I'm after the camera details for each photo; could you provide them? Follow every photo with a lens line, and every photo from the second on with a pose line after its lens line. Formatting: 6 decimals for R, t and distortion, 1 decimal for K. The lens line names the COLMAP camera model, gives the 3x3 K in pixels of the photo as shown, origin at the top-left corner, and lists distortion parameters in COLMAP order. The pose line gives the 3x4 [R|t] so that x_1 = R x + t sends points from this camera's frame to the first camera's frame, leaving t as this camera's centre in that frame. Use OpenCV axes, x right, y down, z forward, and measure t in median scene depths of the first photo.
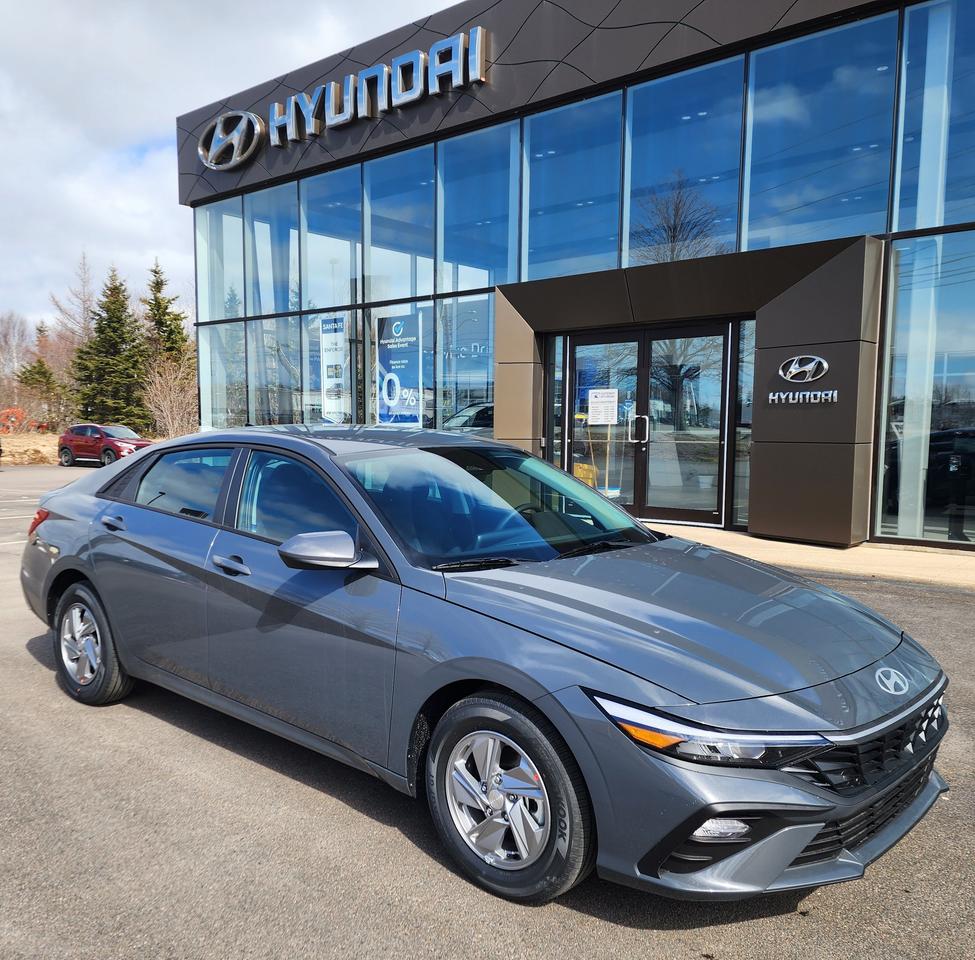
lens RADIAL K [[824.1, 0, 487.7], [0, 824.1, 502.1], [0, 0, 1]] dist [0.039253, -0.001680]
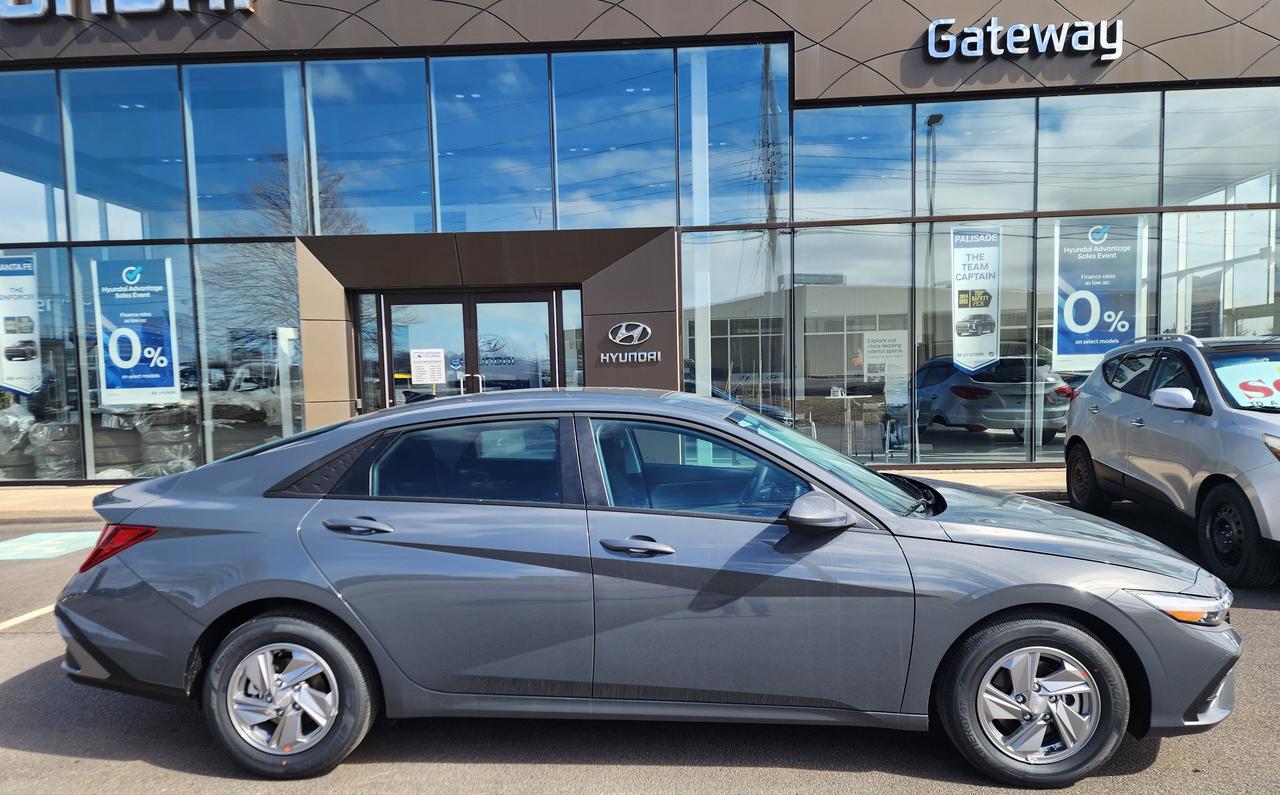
lens RADIAL K [[768.6, 0, 636.9], [0, 768.6, 436.0], [0, 0, 1]] dist [0.057263, -0.050391]
pose [[0.805931, -0.063313, 0.588614, -0.249146], [0.077802, 0.996969, 0.000710, -0.013345], [-0.586874, 0.045223, 0.808414, 0.104267]]
